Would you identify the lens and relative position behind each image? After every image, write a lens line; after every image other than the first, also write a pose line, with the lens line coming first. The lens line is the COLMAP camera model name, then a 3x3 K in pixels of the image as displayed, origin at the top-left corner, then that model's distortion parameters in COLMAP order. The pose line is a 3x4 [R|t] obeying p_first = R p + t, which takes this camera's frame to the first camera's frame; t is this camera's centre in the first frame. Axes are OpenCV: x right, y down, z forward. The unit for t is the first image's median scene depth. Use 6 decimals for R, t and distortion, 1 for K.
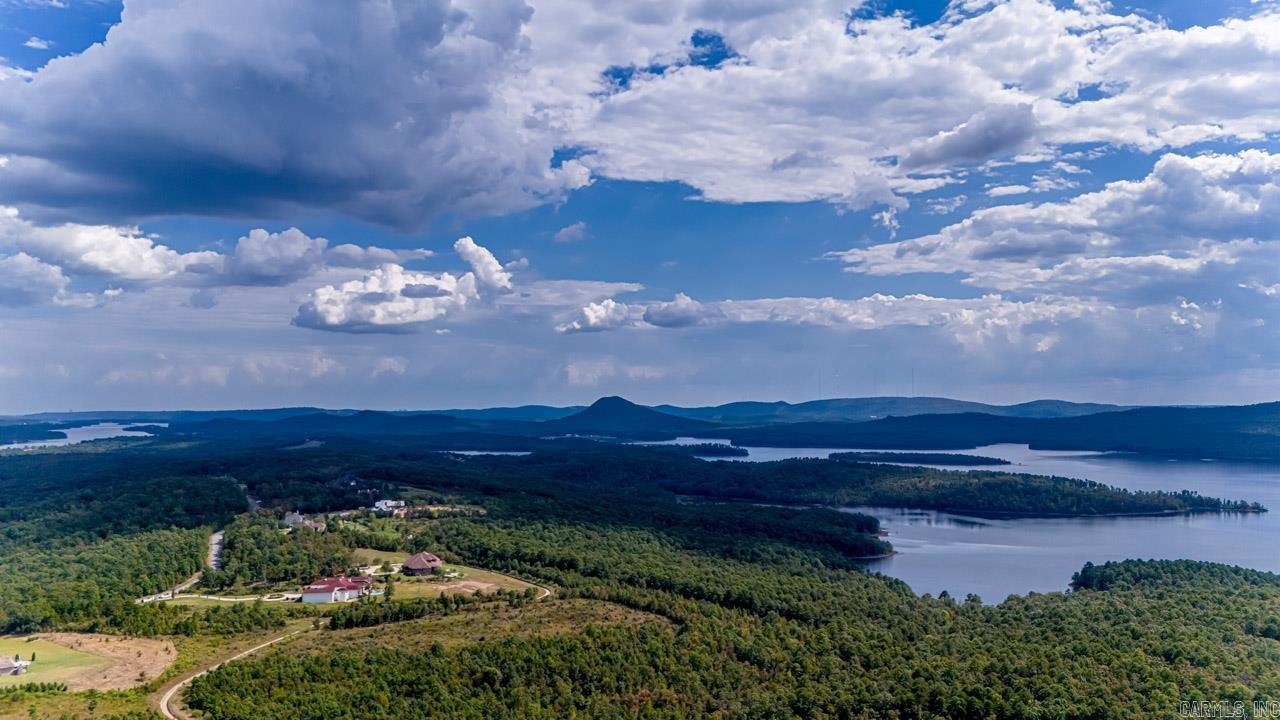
lens RADIAL K [[942.3, 0, 638.1], [0, 942.3, 366.0], [0, 0, 1]] dist [0.095738, -0.109674]
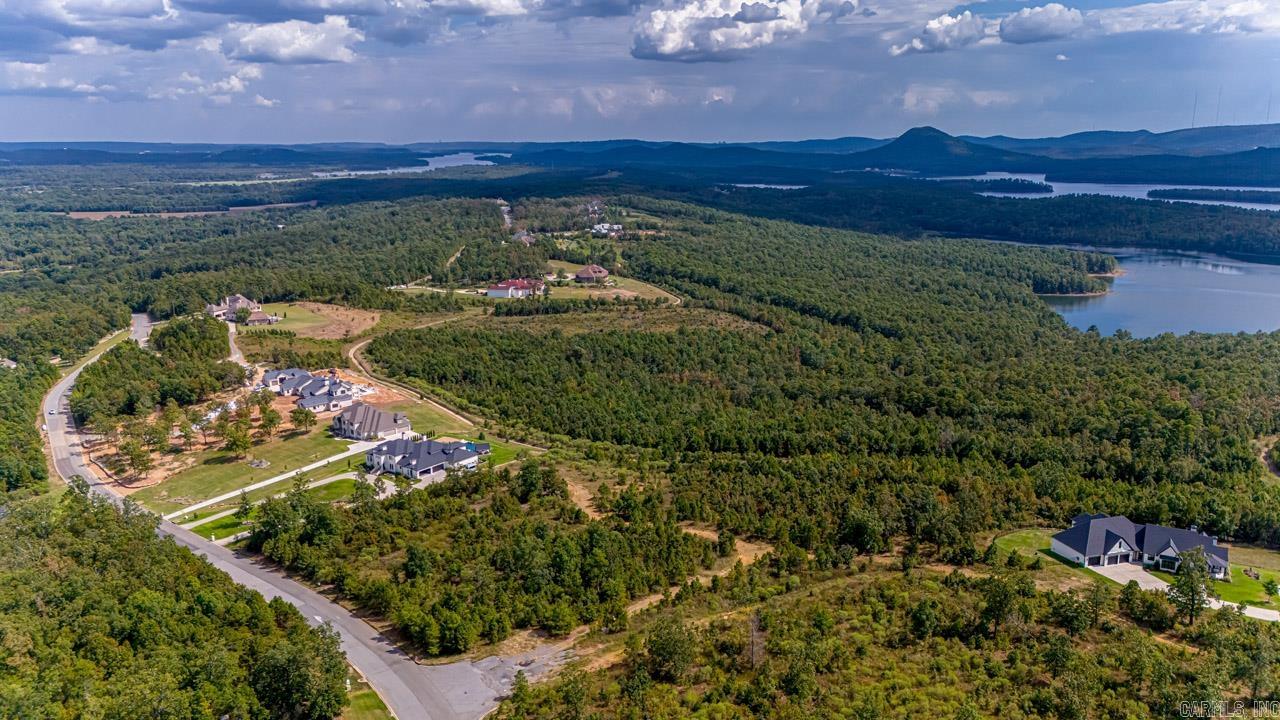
lens RADIAL K [[942.3, 0, 638.1], [0, 942.3, 366.0], [0, 0, 1]] dist [0.095738, -0.109674]
pose [[0.943442, 0.077970, -0.322238, 0.226727], [0.013451, 0.962150, 0.272187, -0.004369], [0.331264, -0.261127, 0.906685, -0.095283]]
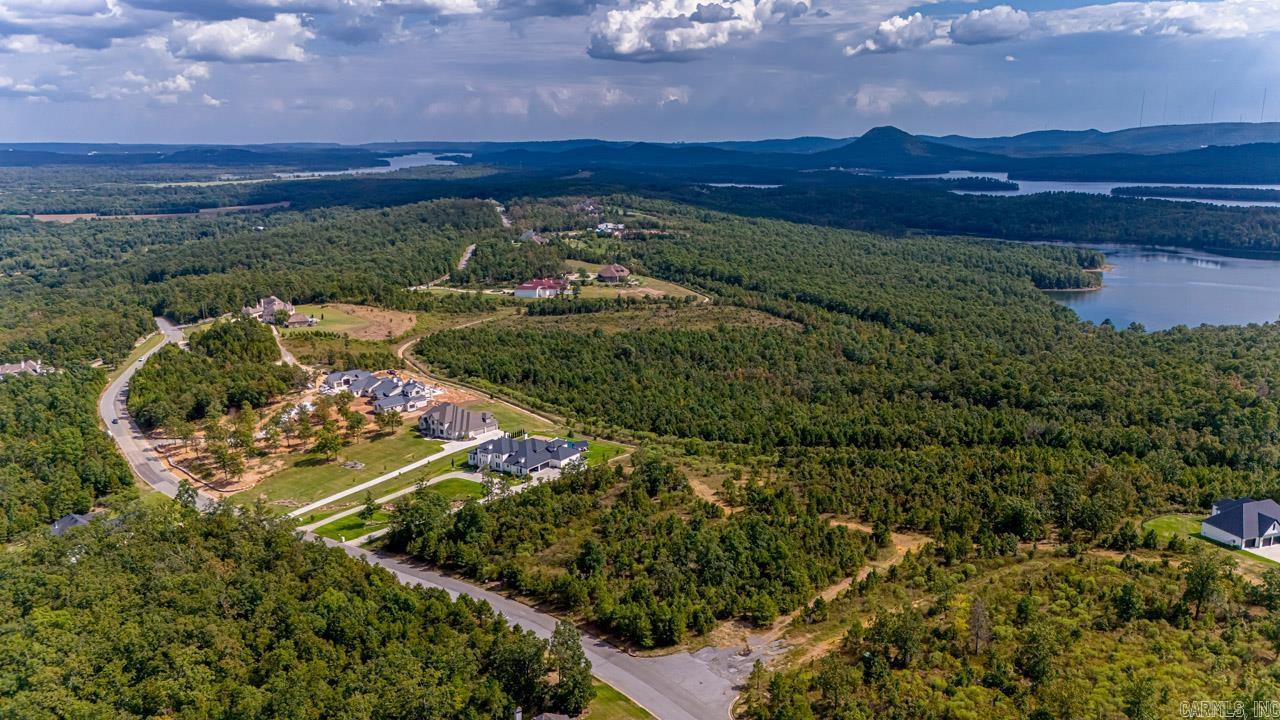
lens RADIAL K [[942.3, 0, 638.1], [0, 942.3, 366.0], [0, 0, 1]] dist [0.095738, -0.109674]
pose [[0.957659, 0.066055, -0.280226, 0.148931], [0.013507, 0.961945, 0.272910, -0.004801], [0.287589, -0.265140, 0.920323, -0.125338]]
